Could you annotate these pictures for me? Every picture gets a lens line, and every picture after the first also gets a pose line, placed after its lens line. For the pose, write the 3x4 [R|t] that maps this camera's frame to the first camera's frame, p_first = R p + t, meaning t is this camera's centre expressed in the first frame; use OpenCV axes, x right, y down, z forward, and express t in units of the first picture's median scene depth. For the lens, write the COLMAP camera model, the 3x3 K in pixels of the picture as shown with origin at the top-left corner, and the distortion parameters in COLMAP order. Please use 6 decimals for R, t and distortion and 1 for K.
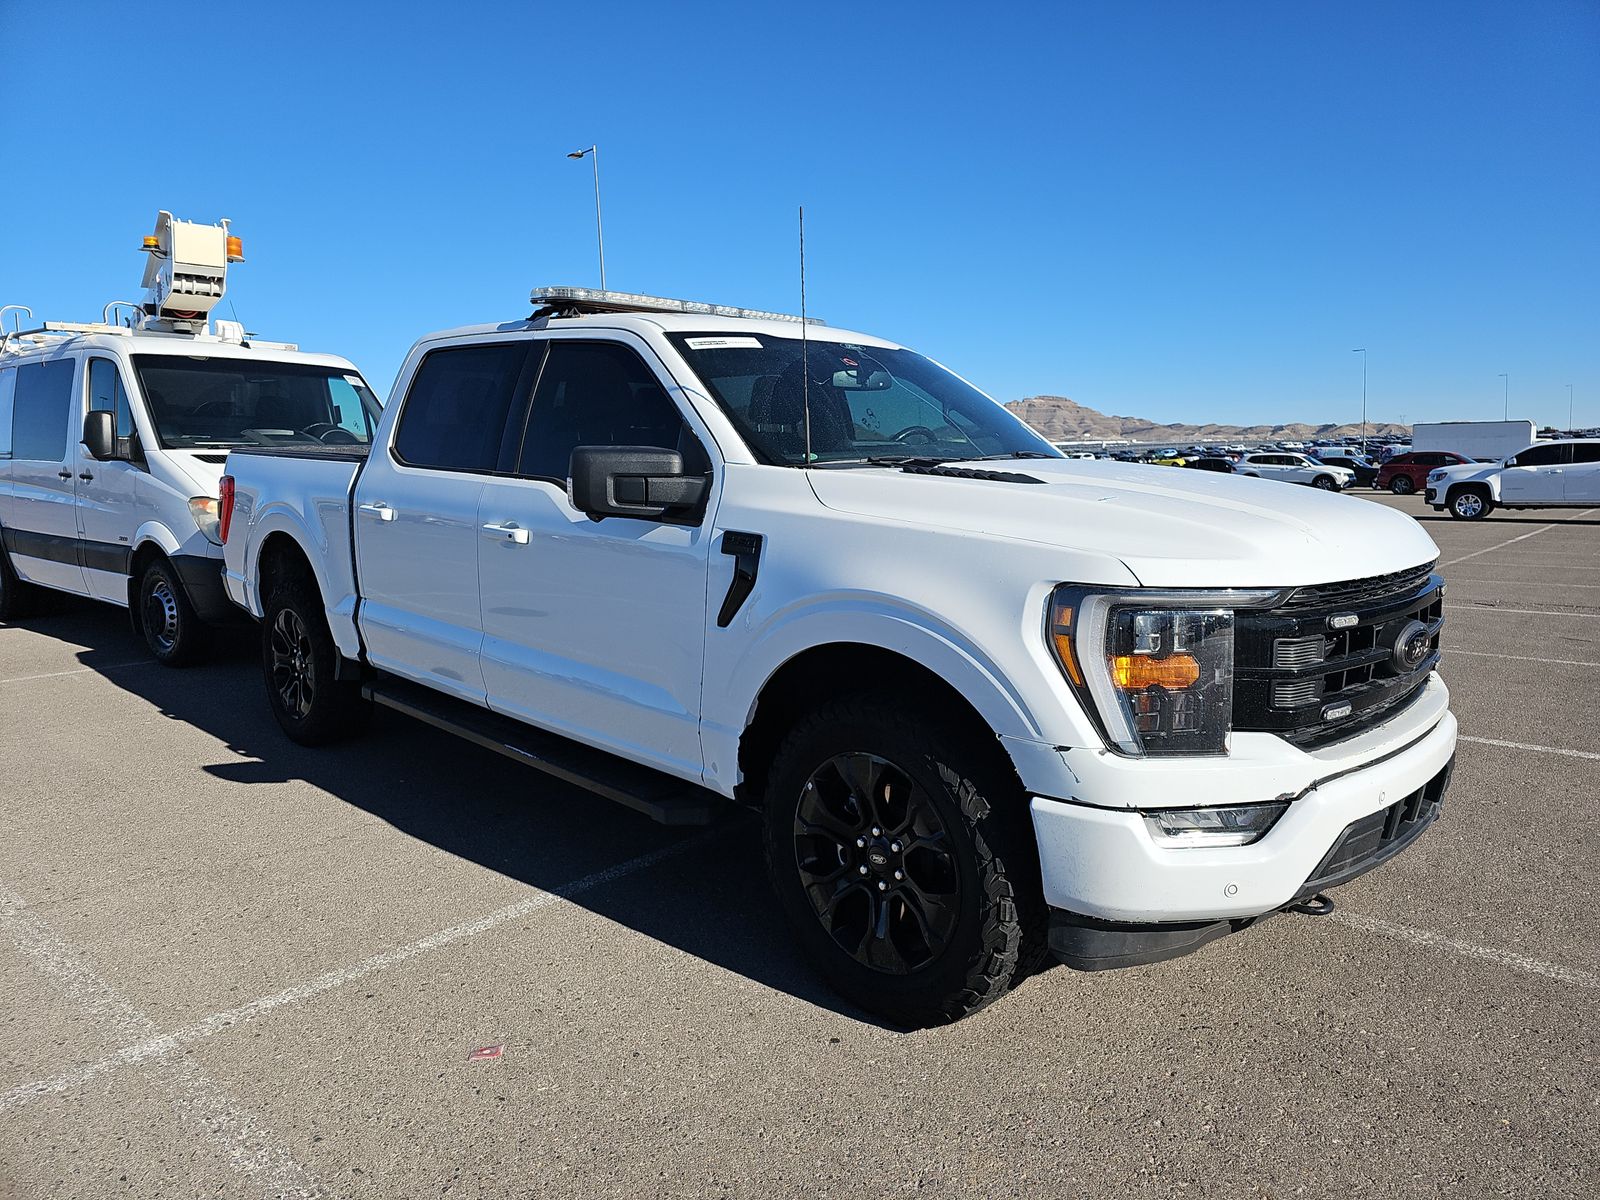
lens RADIAL K [[1082.1, 0, 800.0], [0, 1082.1, 600.0], [0, 0, 1]] dist [0.008566, 0.002235]
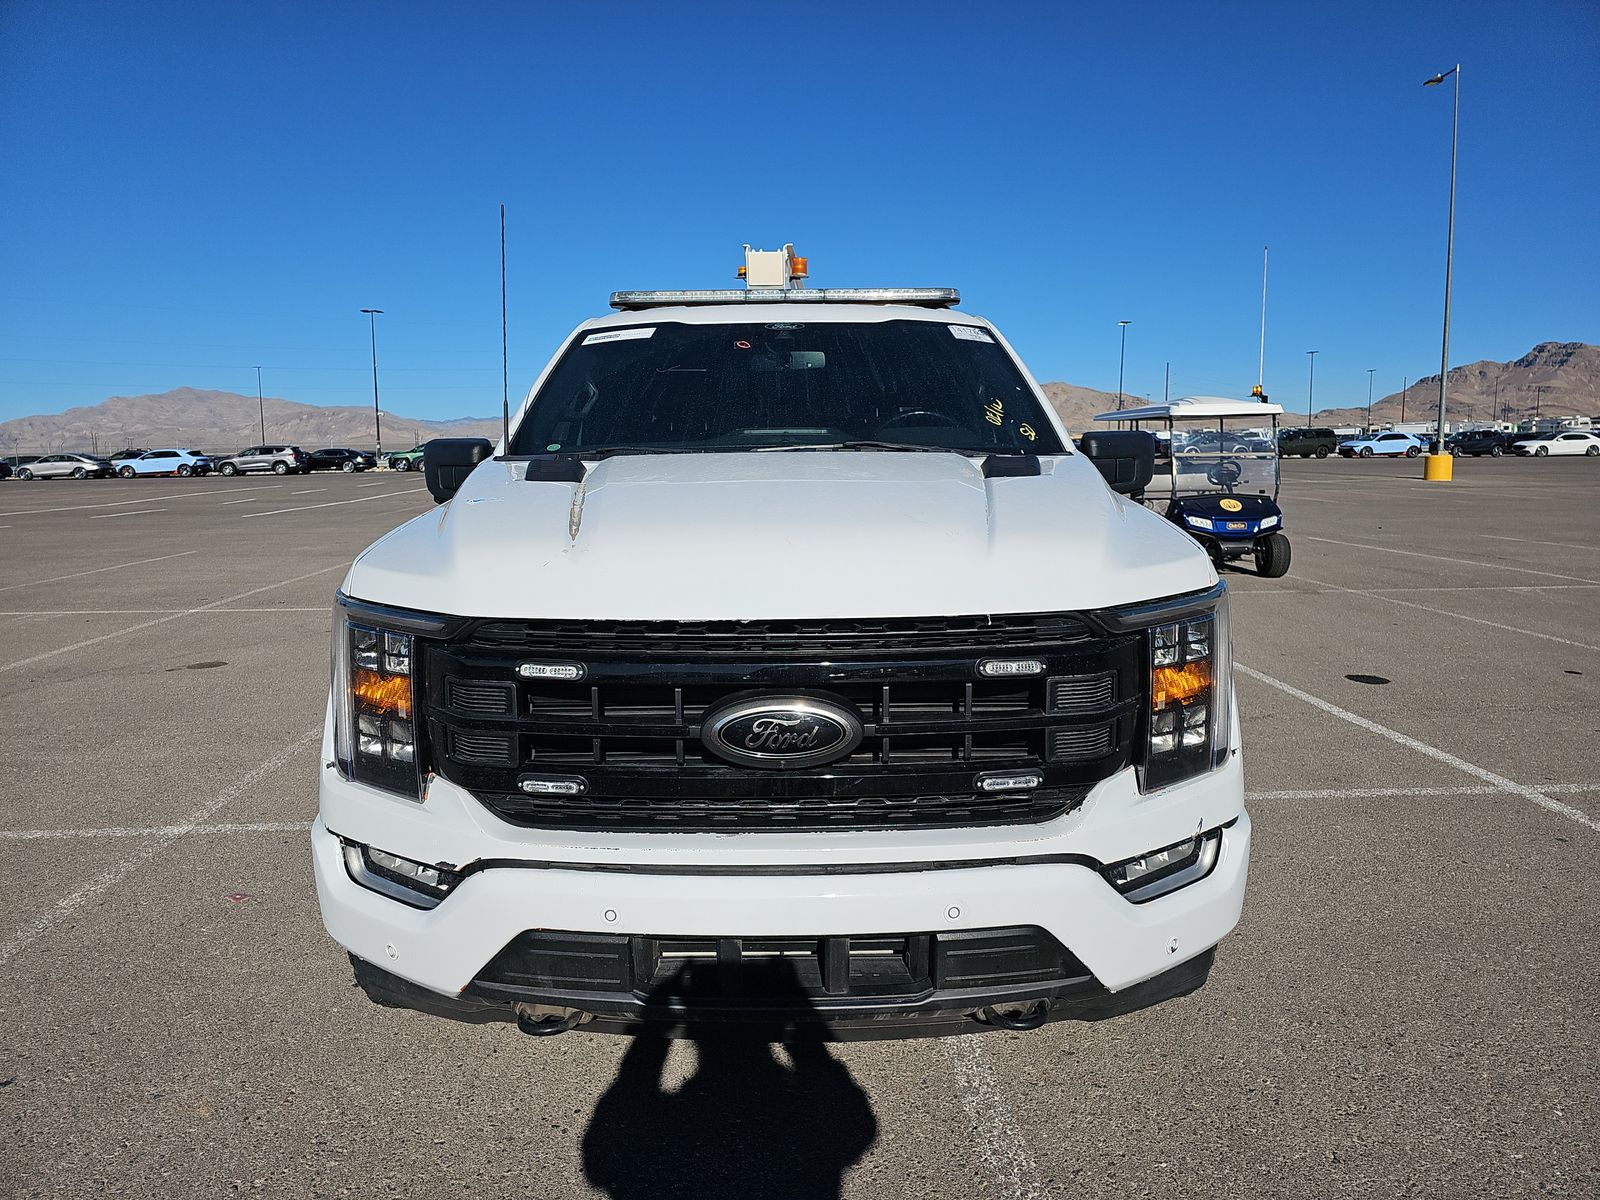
lens RADIAL K [[1082.1, 0, 800.0], [0, 1082.1, 600.0], [0, 0, 1]] dist [0.008566, 0.002235]
pose [[0.684015, 0.099828, -0.722604, 0.819790], [-0.086140, 0.994715, 0.055880, -0.060125], [0.724364, 0.024022, 0.688999, 0.418374]]
